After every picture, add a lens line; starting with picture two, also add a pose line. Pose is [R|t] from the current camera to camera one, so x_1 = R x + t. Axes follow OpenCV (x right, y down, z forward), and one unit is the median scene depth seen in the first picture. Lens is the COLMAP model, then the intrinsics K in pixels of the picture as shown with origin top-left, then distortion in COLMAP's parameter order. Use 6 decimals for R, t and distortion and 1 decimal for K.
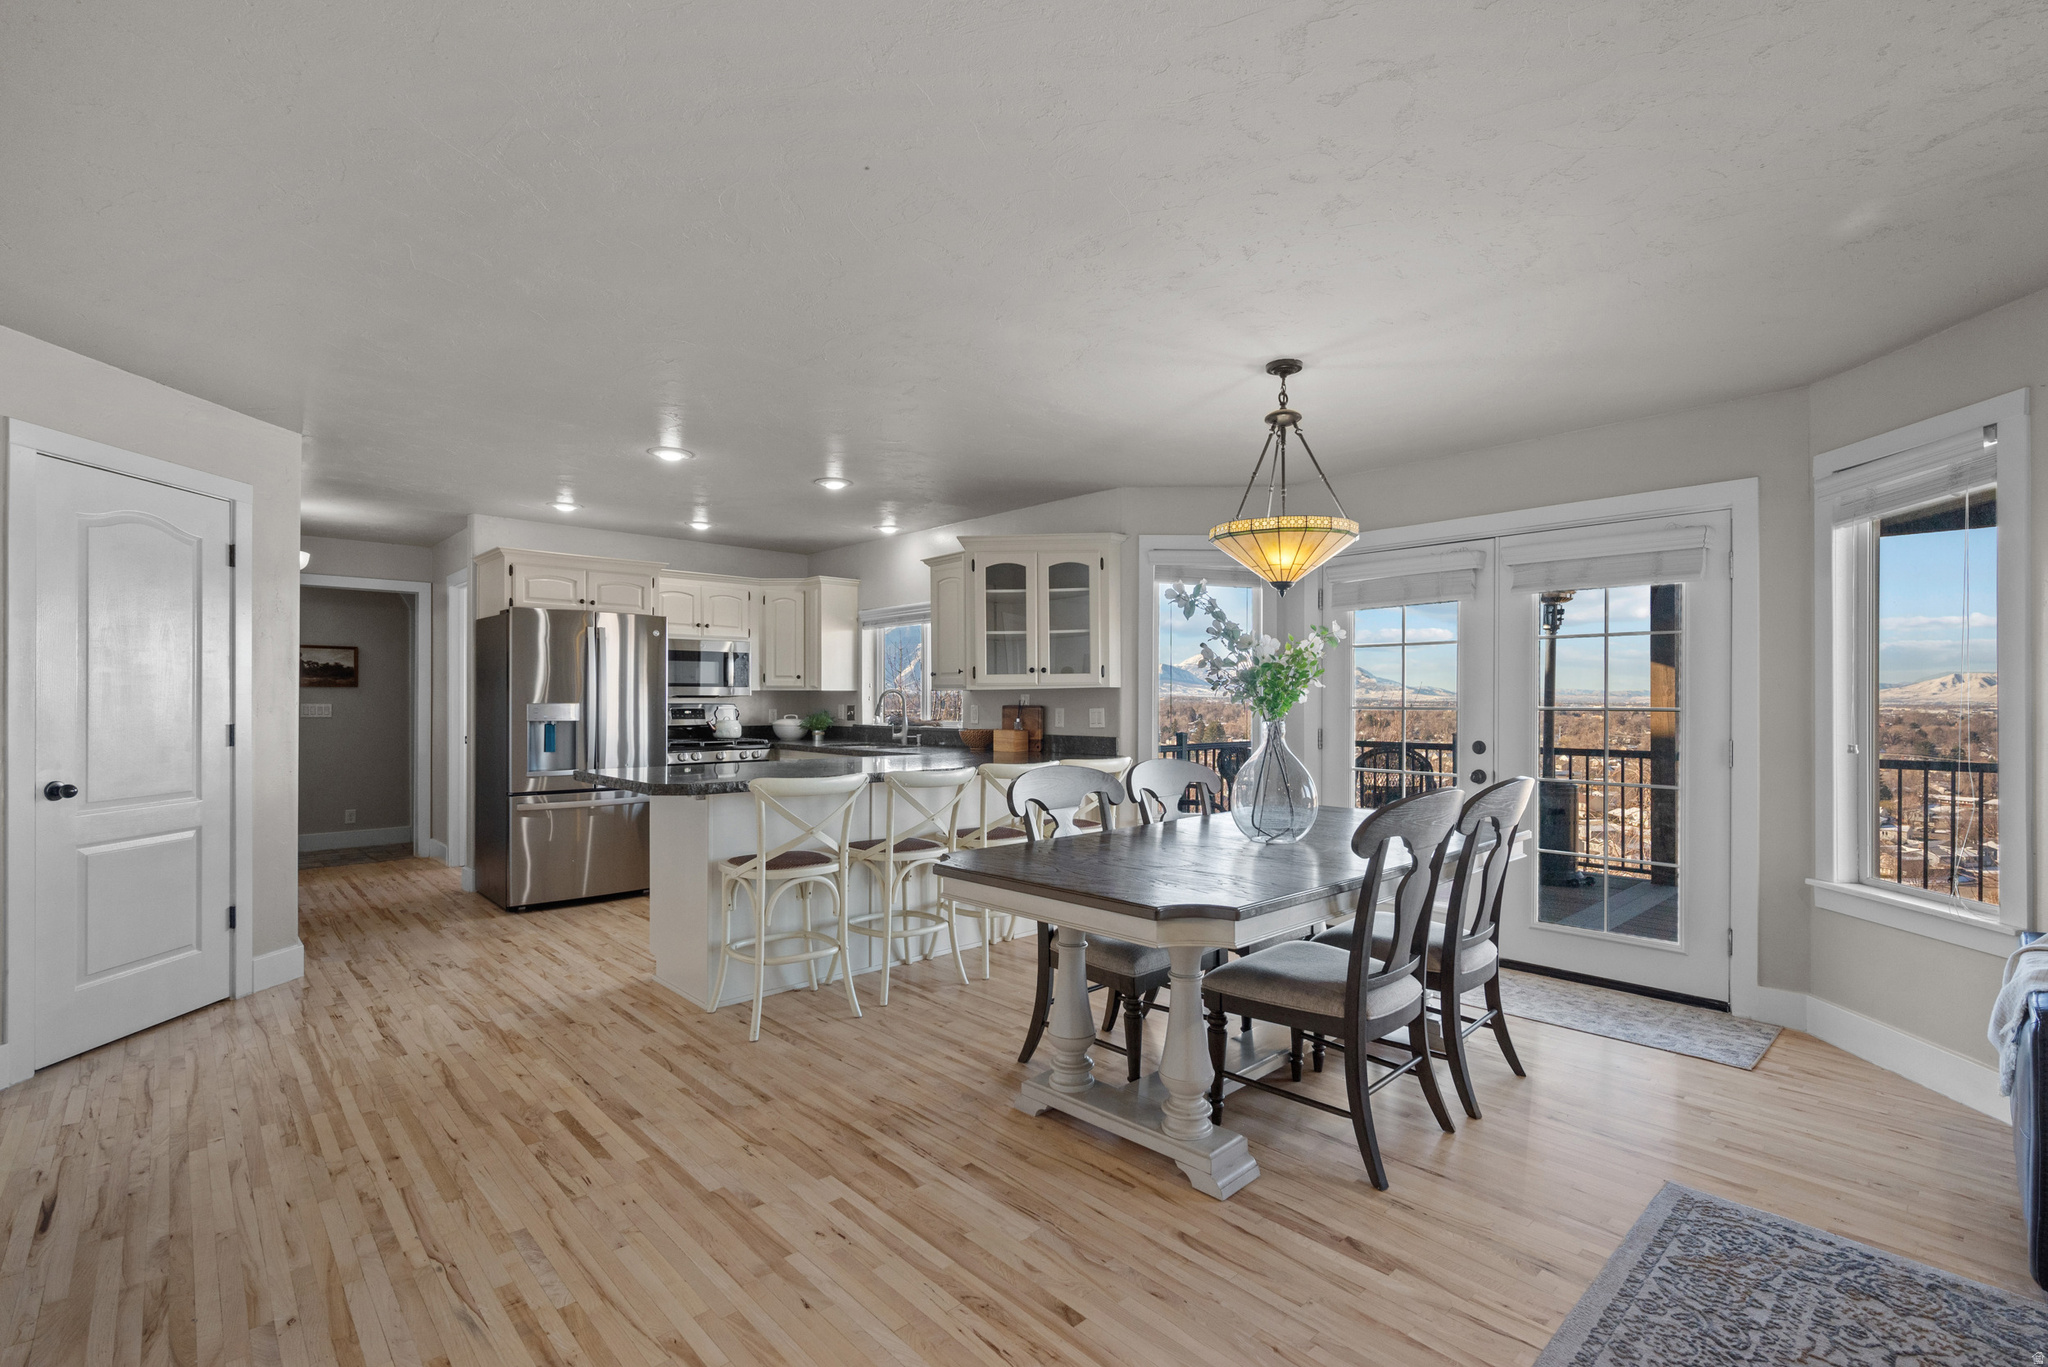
lens RADIAL K [[917.9, 0, 1029.7], [0, 917.9, 696.7], [0, 0, 1]] dist [0.000582, 0.000065]
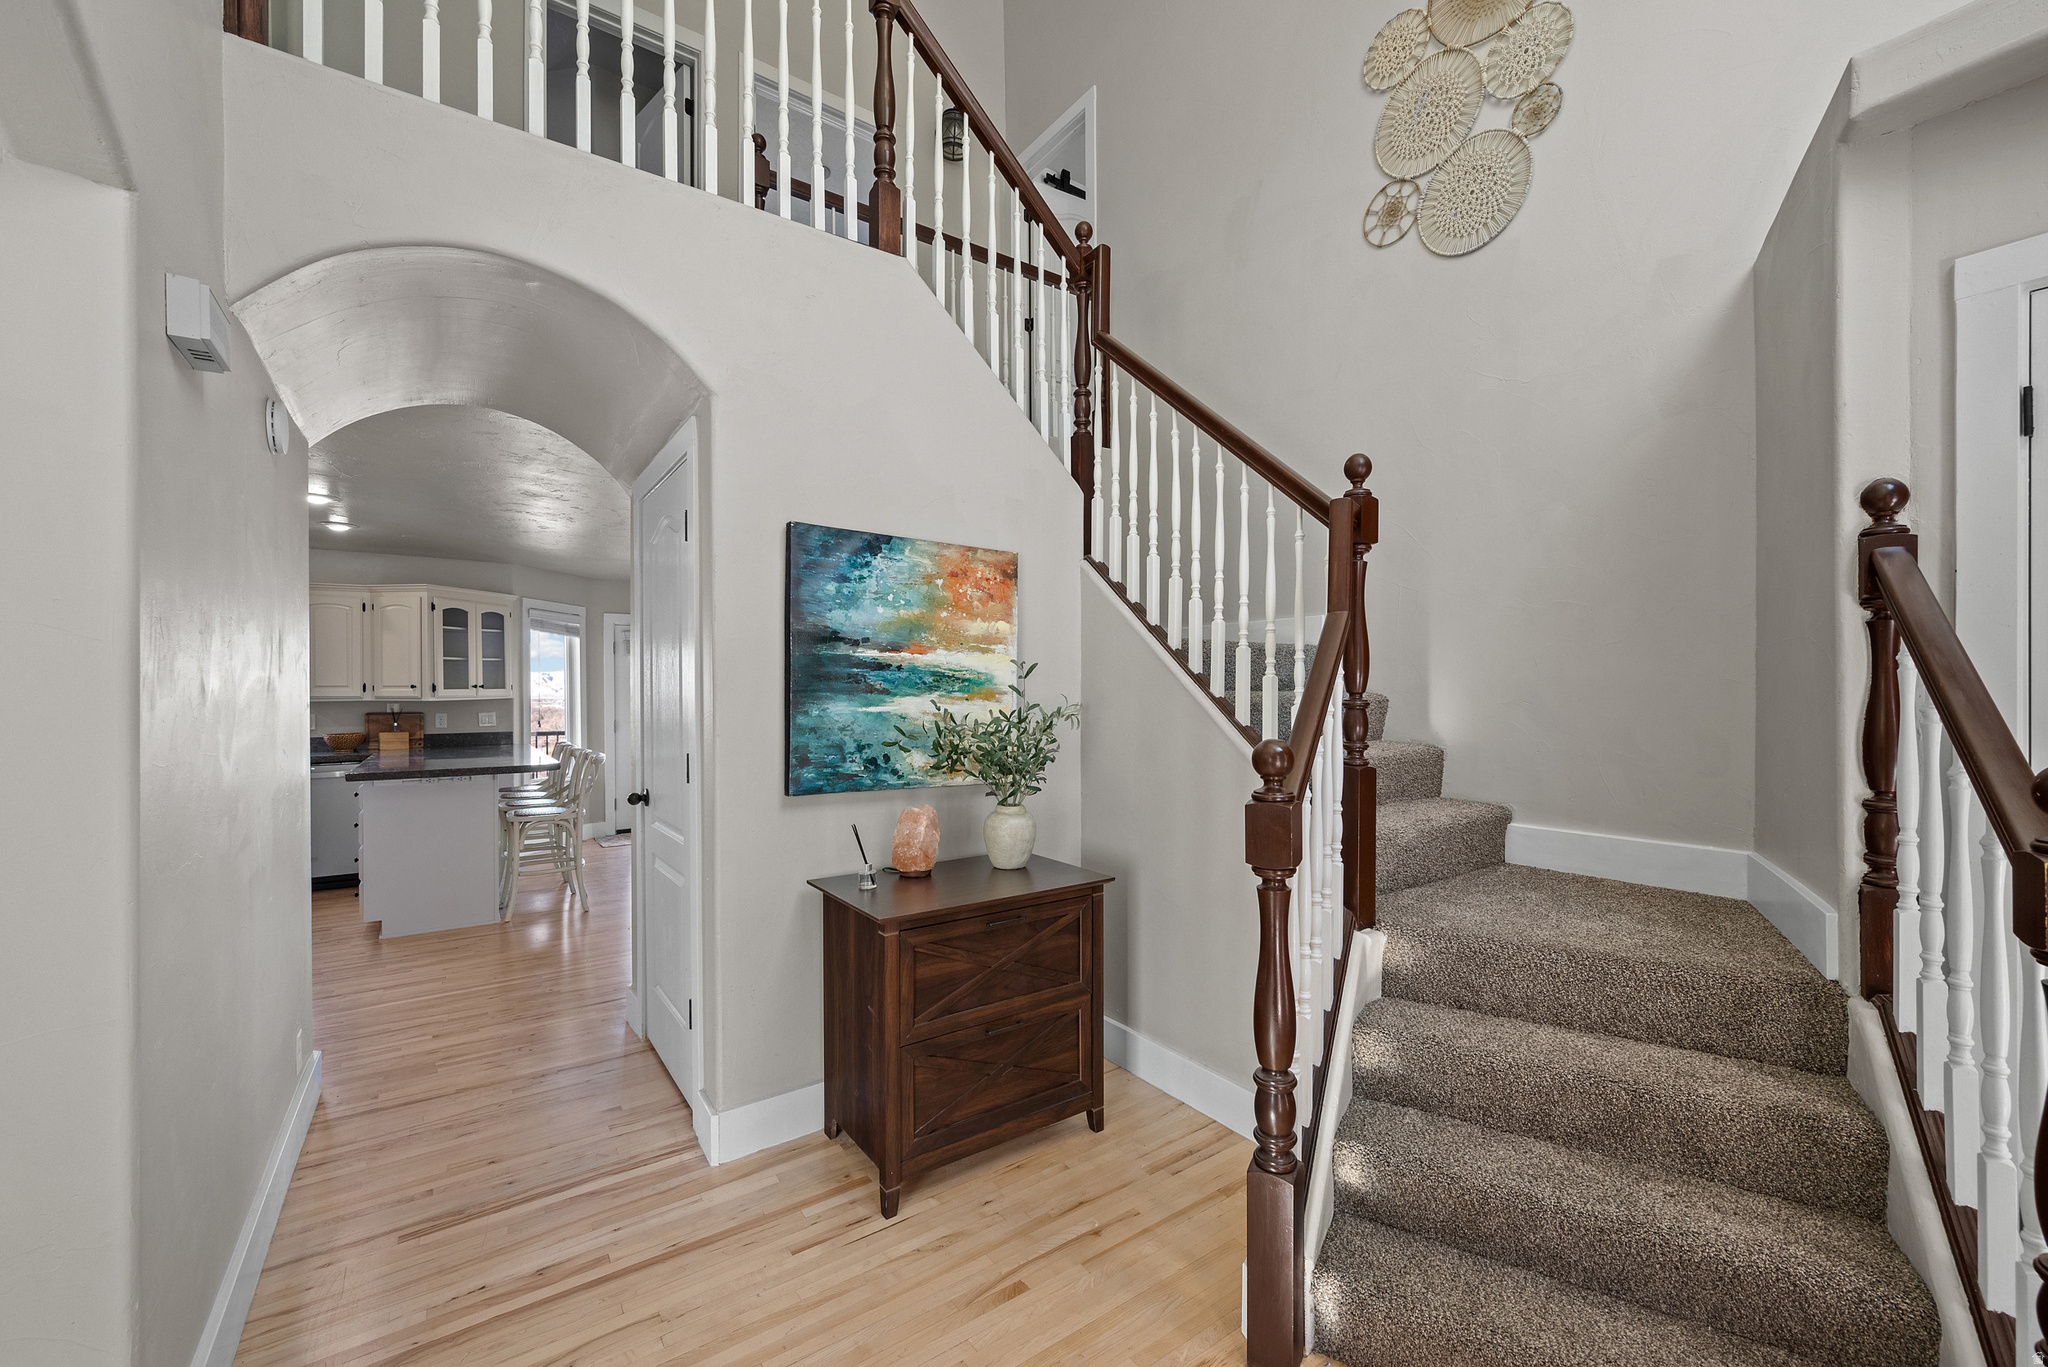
lens RADIAL K [[814.5, 0, 1022.5], [0, 814.5, 692.8], [0, 0, 1]] dist [-0.001066, -0.000056]
pose [[0.142044, -0.005285, 0.989846, -1.016158], [0.004233, 0.999980, 0.004732, -0.019433], [-0.989851, 0.003517, 0.142064, -0.008643]]
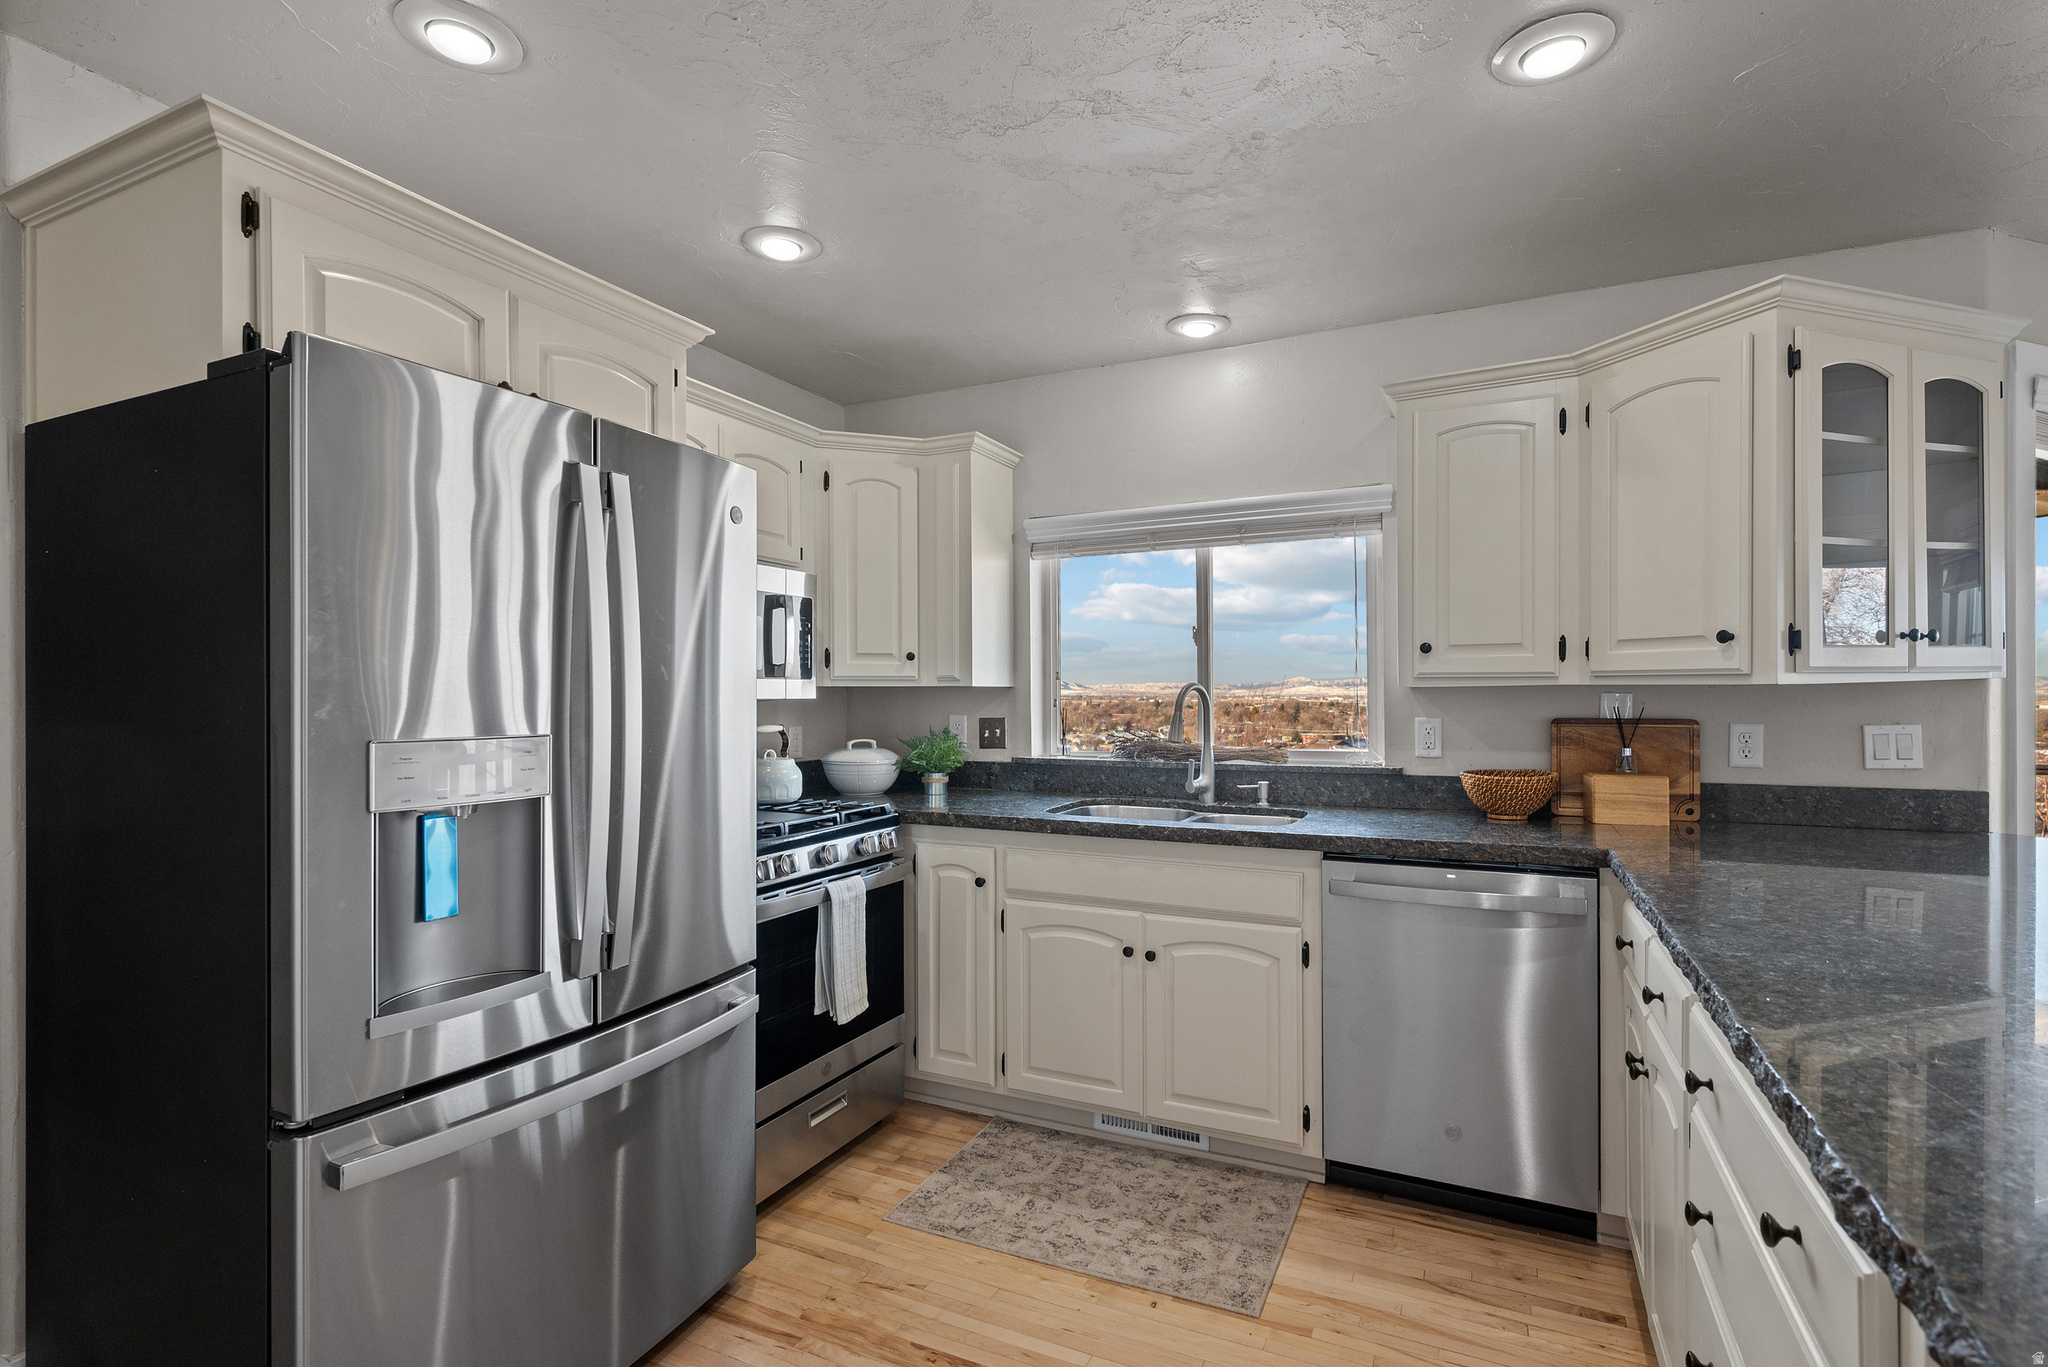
lens RADIAL K [[979.4, 0, 1040.5], [0, 979.4, 689.6], [0, 0, 1]] dist [0.000025, 0.000100]
pose [[0.928819, -0.004637, 0.370505, -0.467737], [0.005282, 0.999986, -0.000725, -0.006098], [-0.370496, 0.002630, 0.928830, 0.675962]]
